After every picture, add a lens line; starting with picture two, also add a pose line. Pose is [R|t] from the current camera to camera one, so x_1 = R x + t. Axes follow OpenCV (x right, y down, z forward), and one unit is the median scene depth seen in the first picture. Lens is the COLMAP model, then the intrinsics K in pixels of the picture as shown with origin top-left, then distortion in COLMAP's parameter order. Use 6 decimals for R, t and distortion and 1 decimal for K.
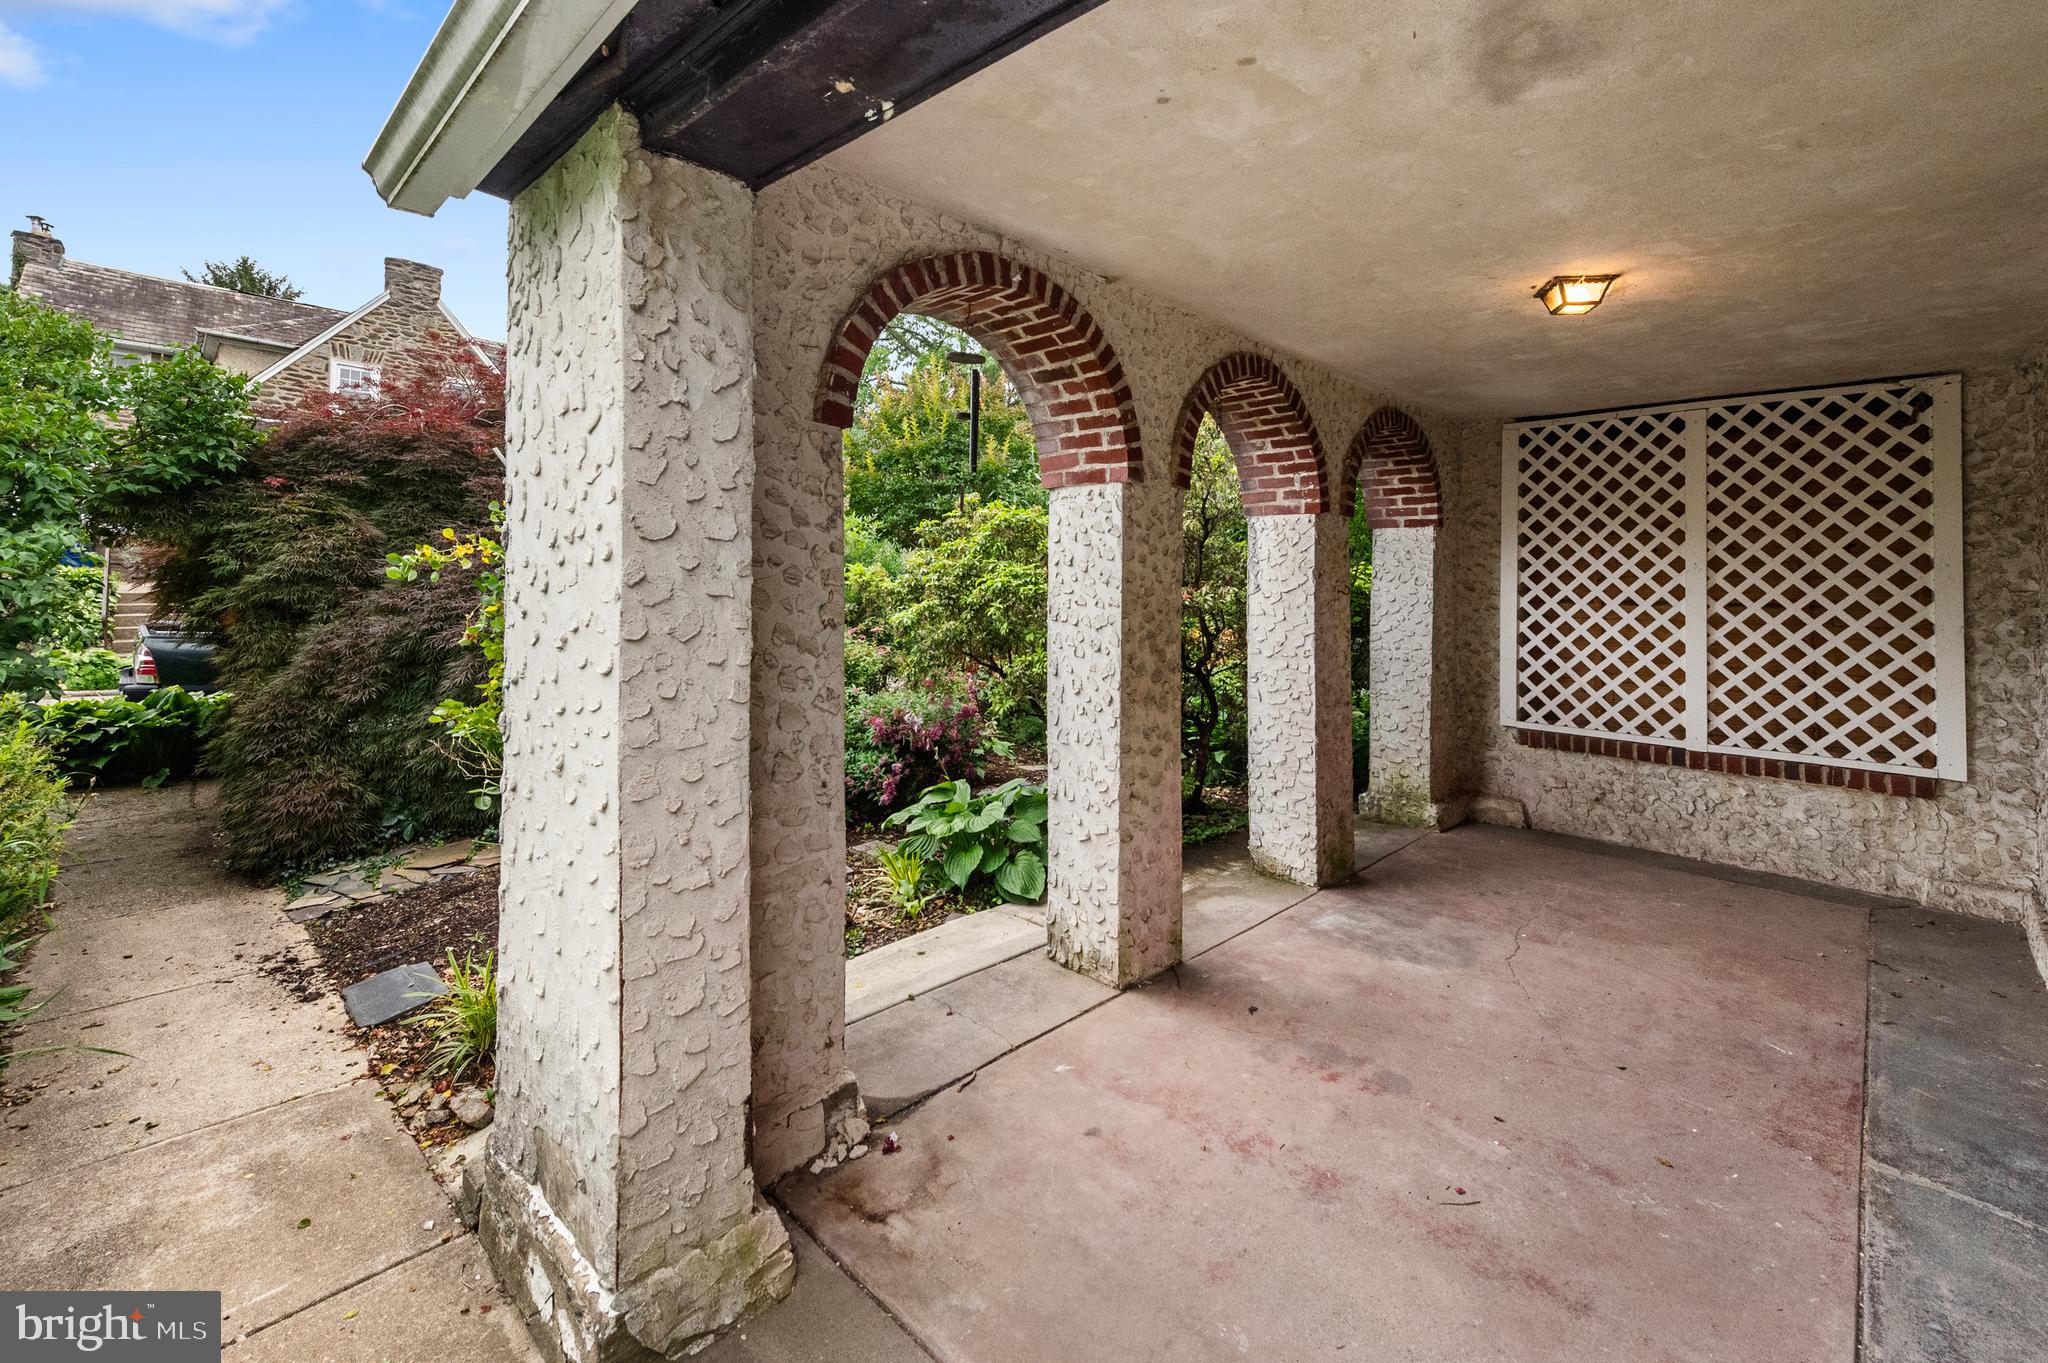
lens RADIAL K [[851.9, 0, 1030.2], [0, 851.9, 560.9], [0, 0, 1]] dist [0.013623, -0.004701]
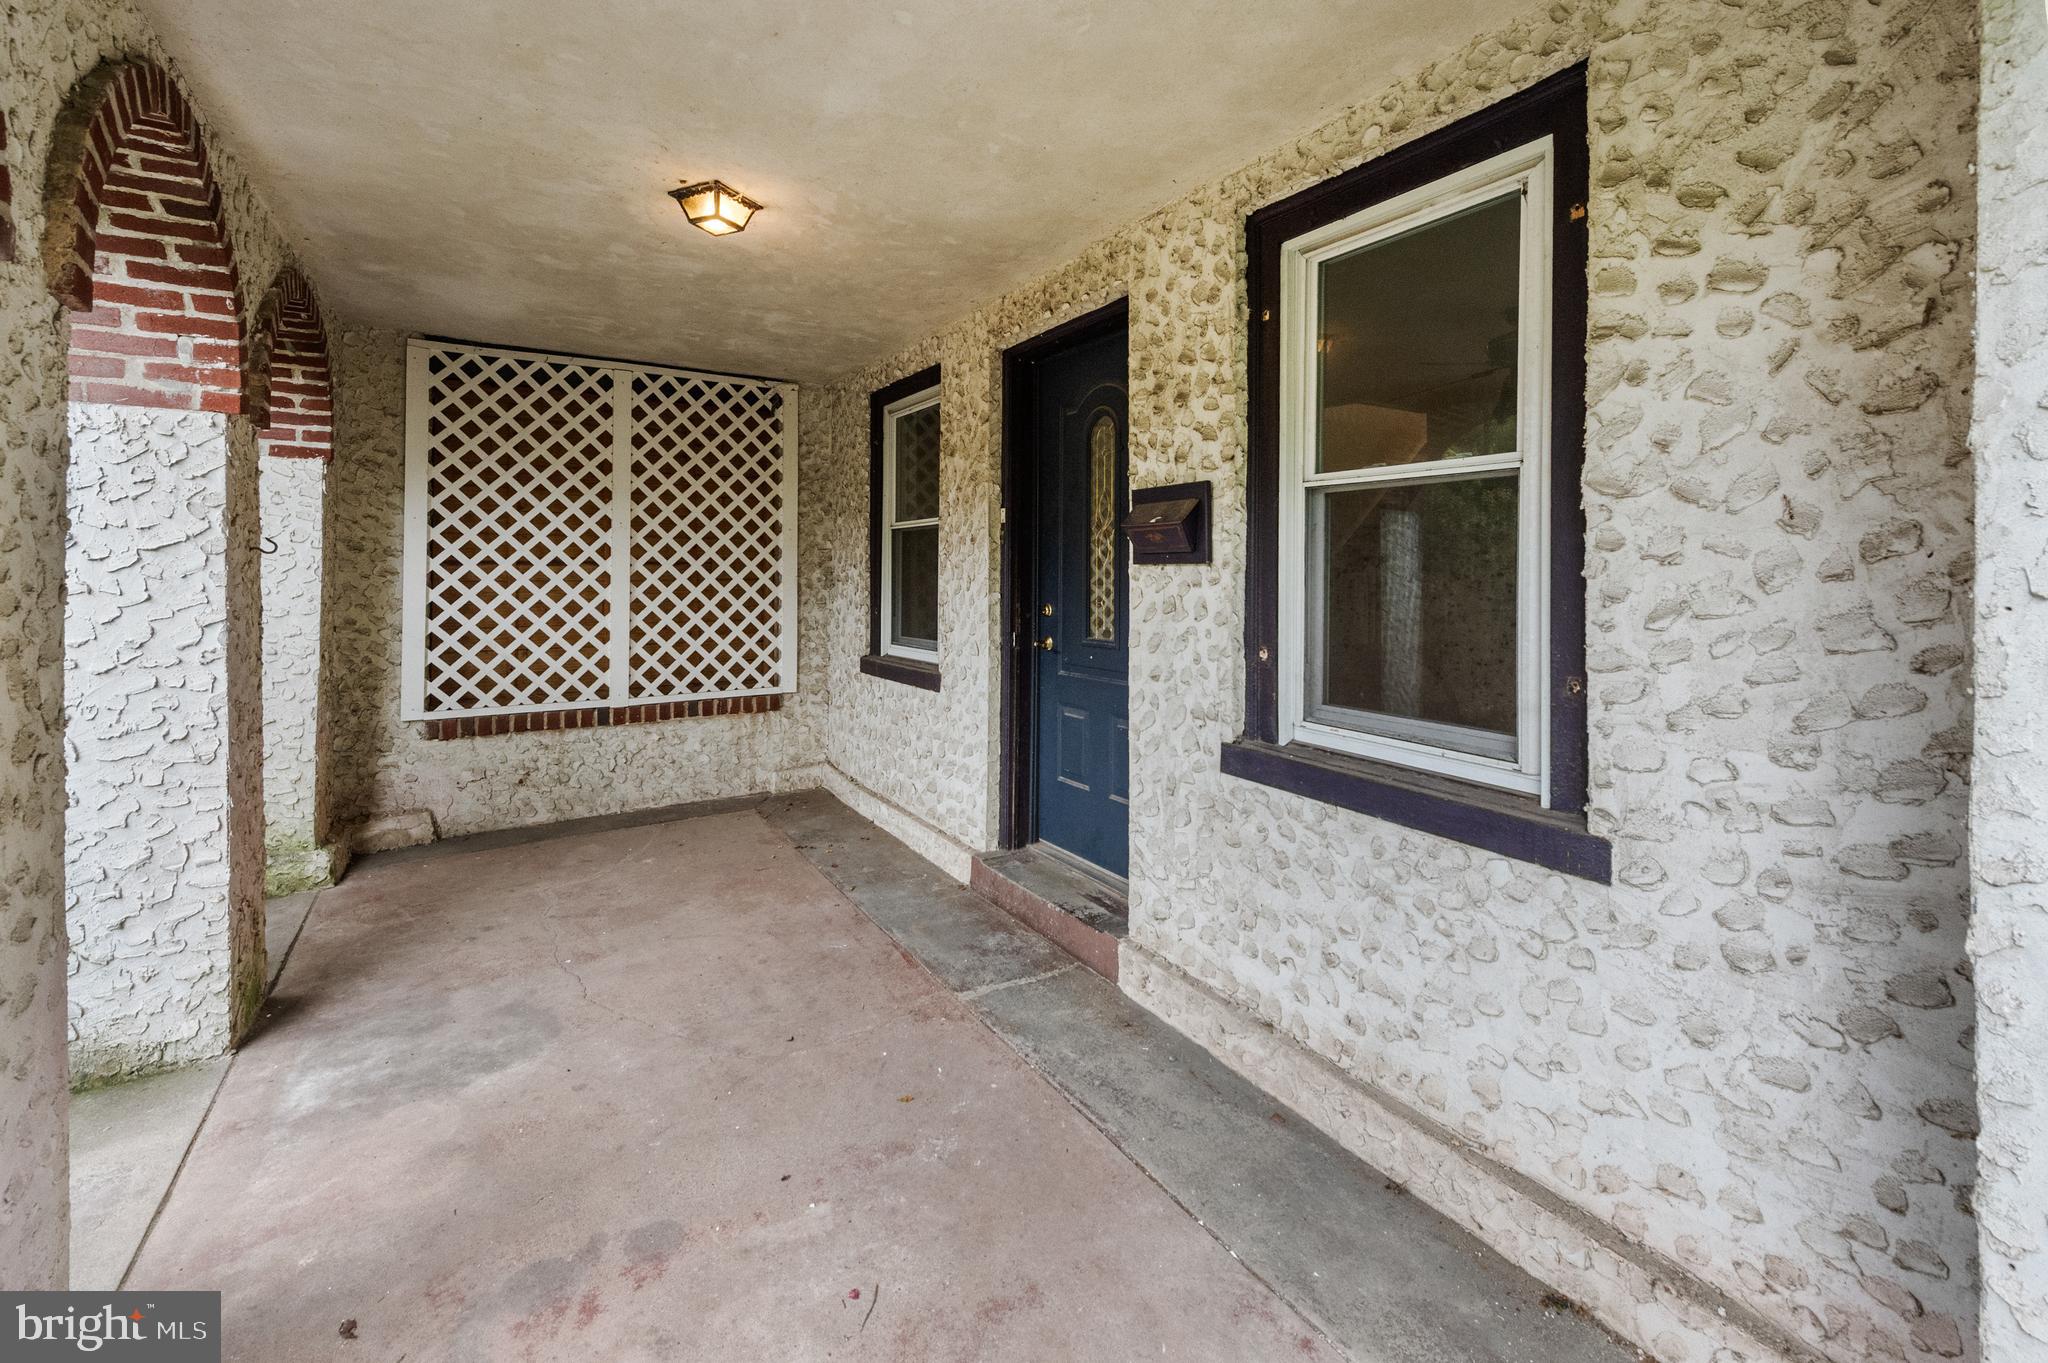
lens RADIAL K [[851.9, 0, 1030.2], [0, 851.9, 560.9], [0, 0, 1]] dist [0.013623, -0.004701]
pose [[0.221412, -0.010852, 0.975120, -0.112877], [-0.026573, 0.999500, 0.017157, 0.019850], [-0.974818, -0.029710, 0.221012, 0.339366]]
